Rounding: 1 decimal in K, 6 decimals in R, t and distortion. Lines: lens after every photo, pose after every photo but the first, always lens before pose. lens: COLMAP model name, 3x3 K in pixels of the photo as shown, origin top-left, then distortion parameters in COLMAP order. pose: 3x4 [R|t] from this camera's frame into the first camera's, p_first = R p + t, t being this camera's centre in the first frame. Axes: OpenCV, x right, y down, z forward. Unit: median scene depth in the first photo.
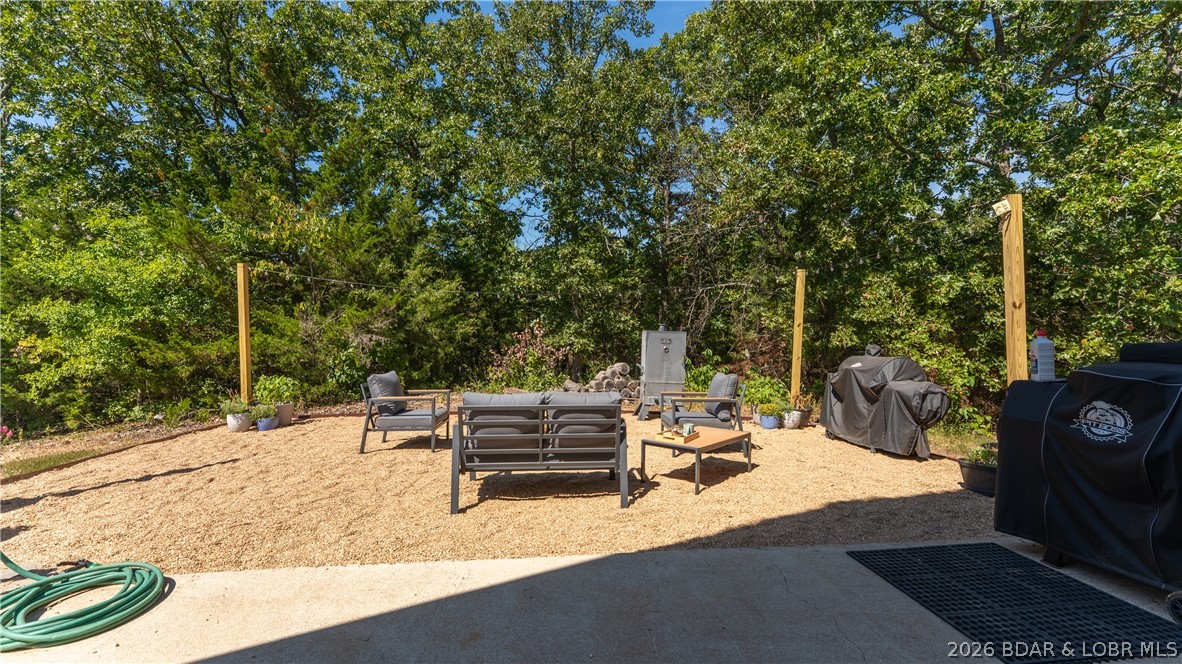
lens RADIAL K [[489.7, 0, 594.3], [0, 489.7, 331.3], [0, 0, 1]] dist [-0.006091, 0.000647]
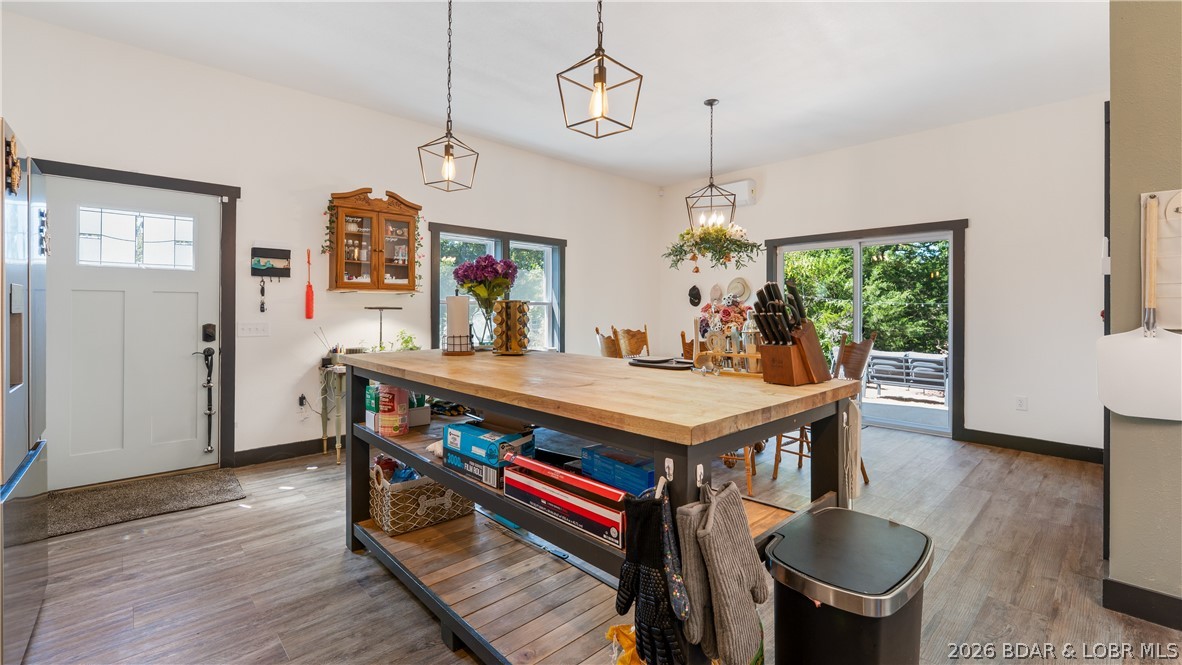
lens RADIAL K [[489.7, 0, 586.9], [0, 489.7, 311.7], [0, 0, 1]] dist [-0.006091, 0.000647]
pose [[0.604176, 0.002802, -0.796846, 0.270231], [-0.036276, 0.999054, -0.023993, 0.015194], [0.796025, 0.043402, 0.603705, -0.525717]]
